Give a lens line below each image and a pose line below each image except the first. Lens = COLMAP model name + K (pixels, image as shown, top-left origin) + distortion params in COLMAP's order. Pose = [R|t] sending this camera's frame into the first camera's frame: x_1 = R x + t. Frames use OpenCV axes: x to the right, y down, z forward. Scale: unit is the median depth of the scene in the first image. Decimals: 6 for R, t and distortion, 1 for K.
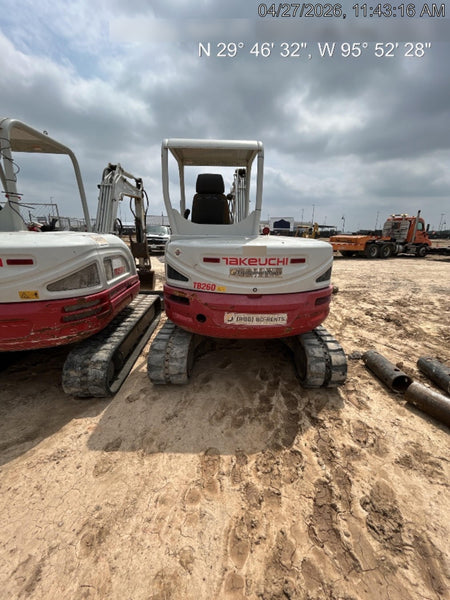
lens RADIAL K [[242.6, 0, 225.0], [0, 242.6, 300.0], [0, 0, 1]] dist [0.000278, 0.000384]
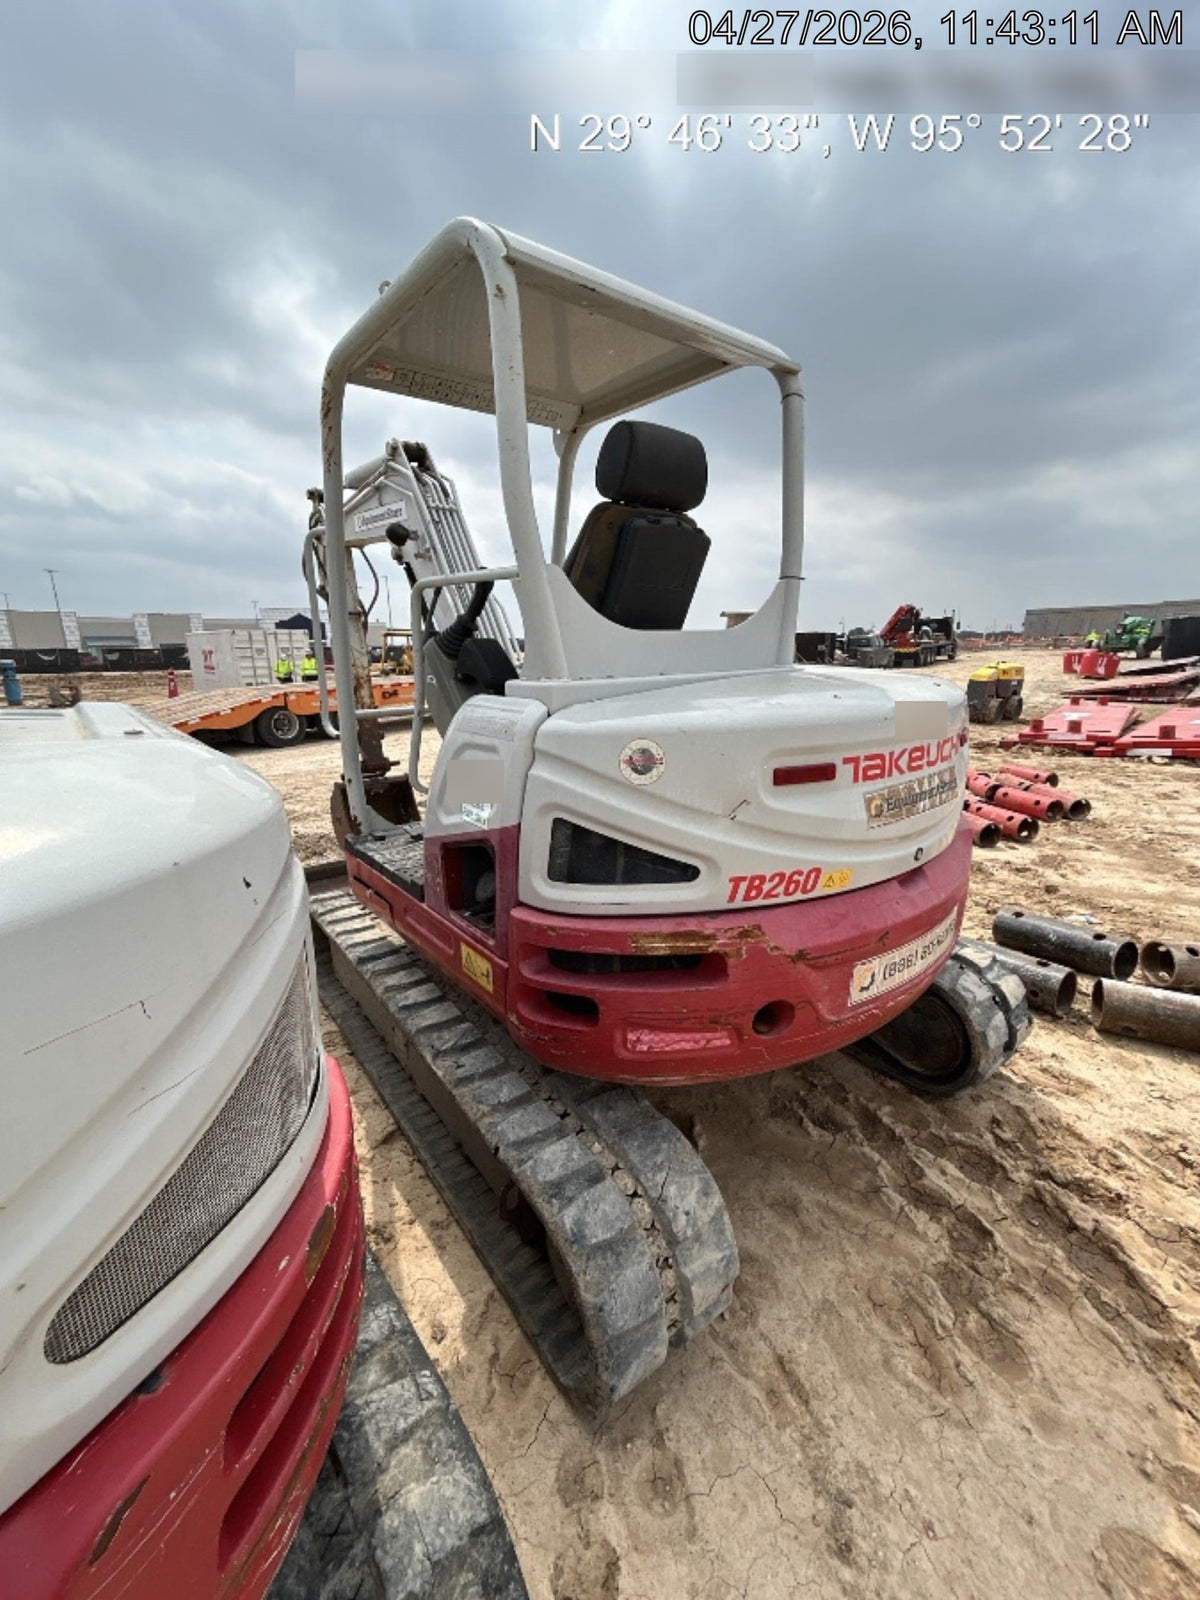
lens RADIAL K [[646.8, 0, 600.0], [0, 646.8, 800.0], [0, 0, 1]] dist [0.000278, 0.000384]
pose [[0.798958, -0.171537, 0.576404, -0.591460], [0.195764, 0.980438, 0.020426, -0.189684], [-0.568632, 0.096520, 0.816910, 0.578315]]
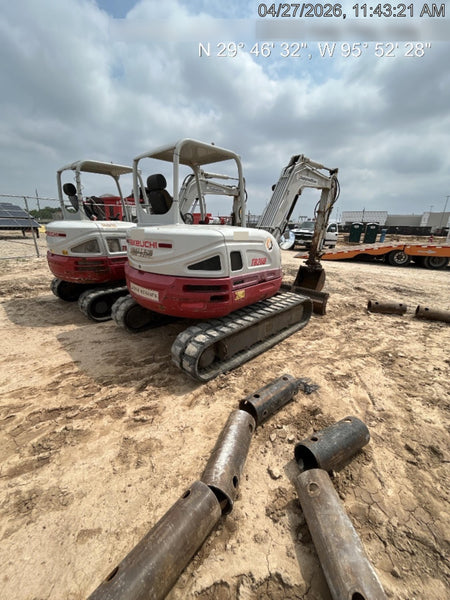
lens RADIAL K [[242.6, 0, 225.0], [0, 242.6, 300.0], [0, 0, 1]] dist [0.000278, 0.000384]
pose [[0.716245, 0.212629, -0.664666, 1.271509], [-0.205580, 0.974474, 0.090205, -0.075399], [0.666880, 0.072033, 0.741675, 0.376805]]
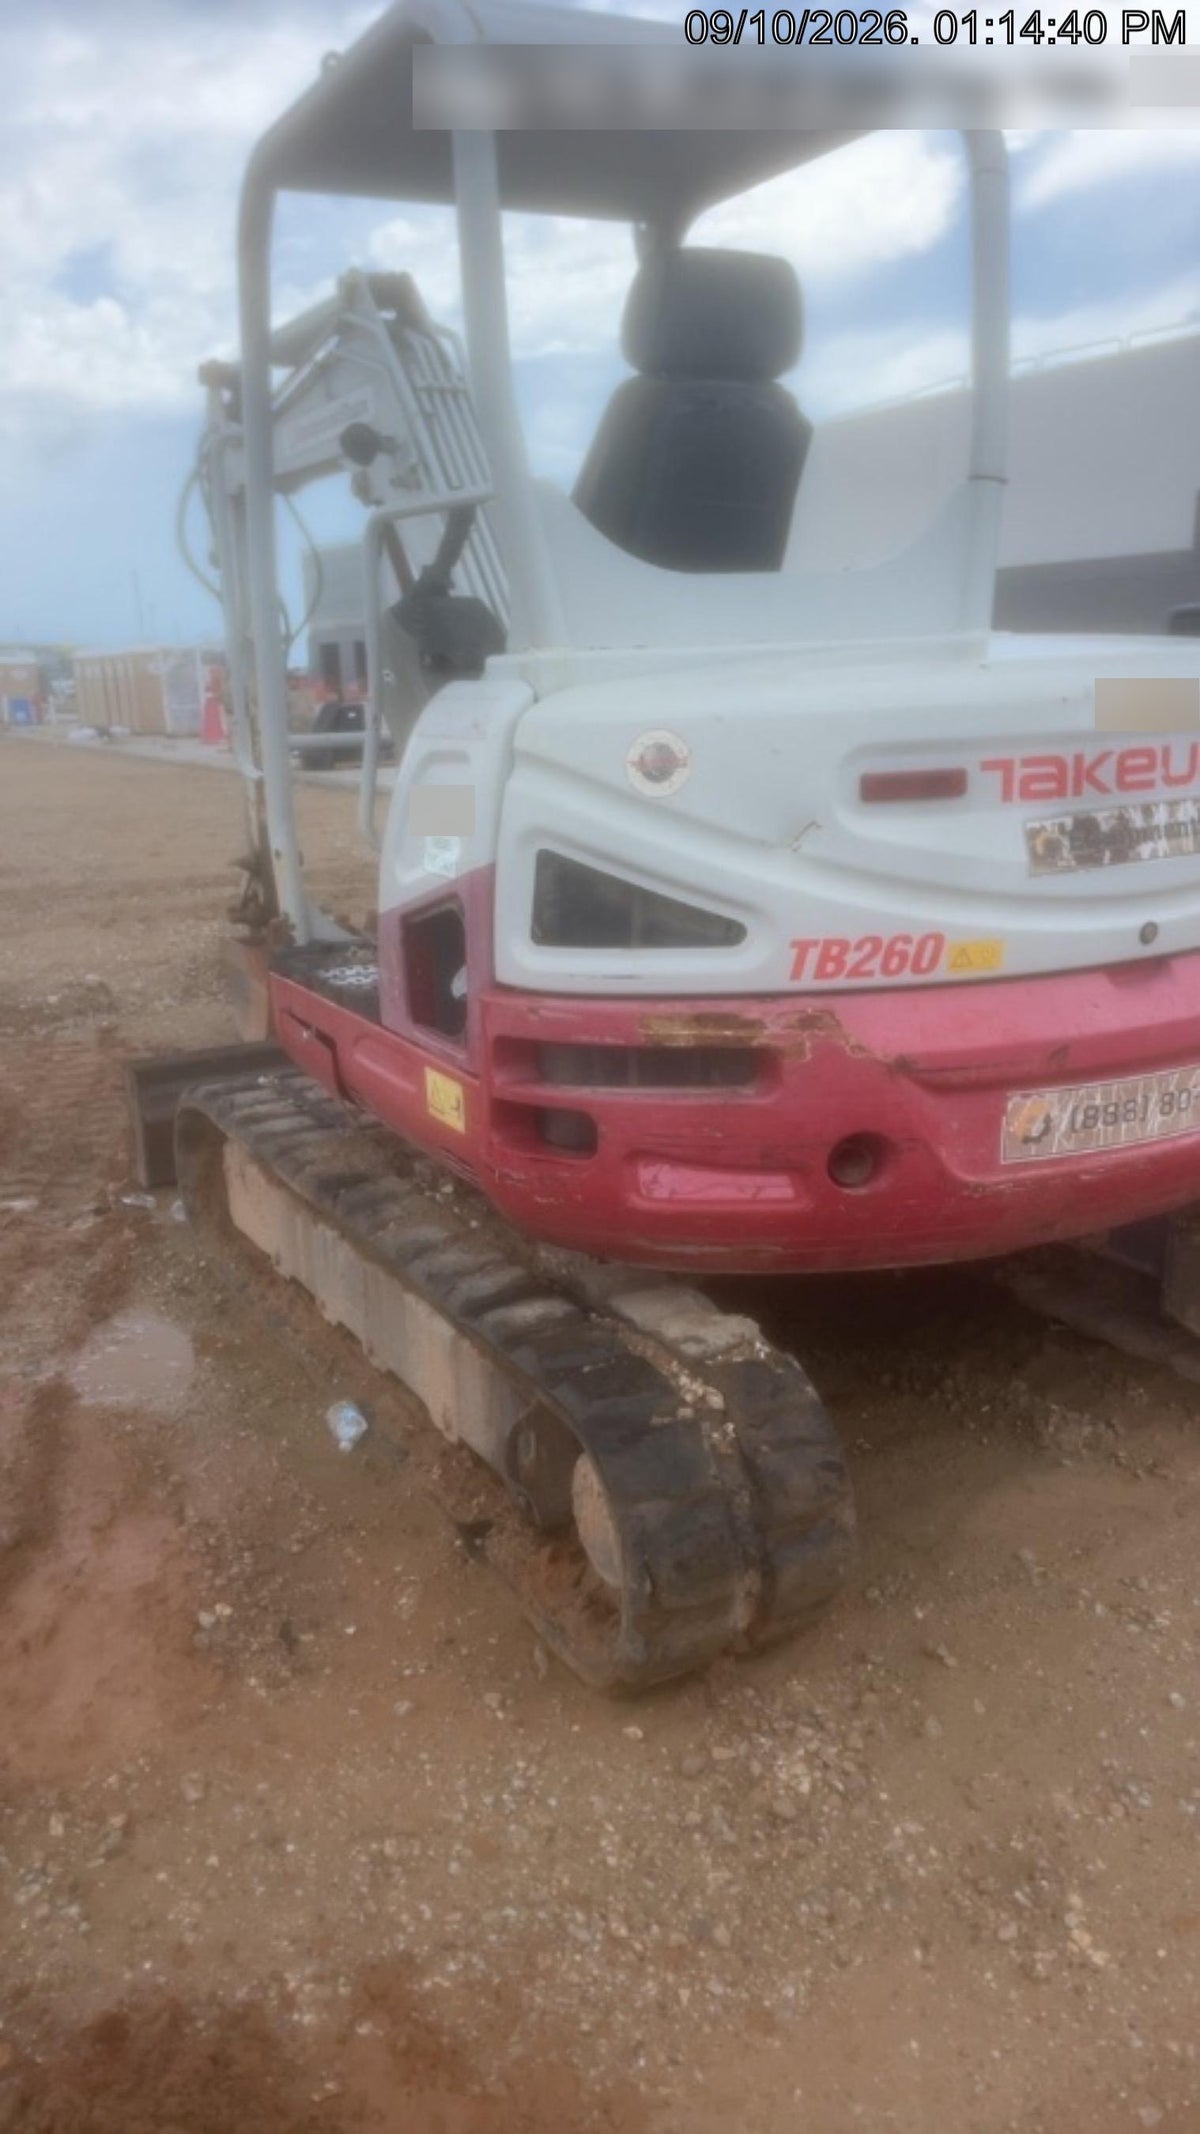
lens RADIAL K [[1459.6, 0, 569.4], [0, 1459.6, 1067.5], [0, 0, 1]] dist [0.084948, -0.000176]
pose [[0.902379, -0.160072, 0.400111, -0.672017], [0.170643, 0.985289, 0.009328, -0.027170], [-0.395718, 0.059859, 0.916419, 0.203155]]
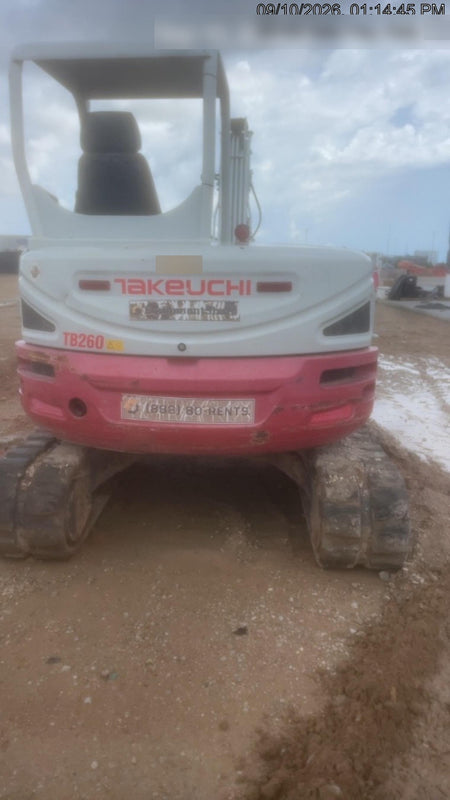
lens RADIAL K [[547.2, 0, 213.5], [0, 547.2, 400.2], [0, 0, 1]] dist [0.084948, -0.000176]
pose [[0.995208, 0.018649, -0.095986, 0.287259], [-0.023087, 0.998705, -0.045342, 0.108864], [0.095016, 0.047341, 0.994349, -0.063197]]
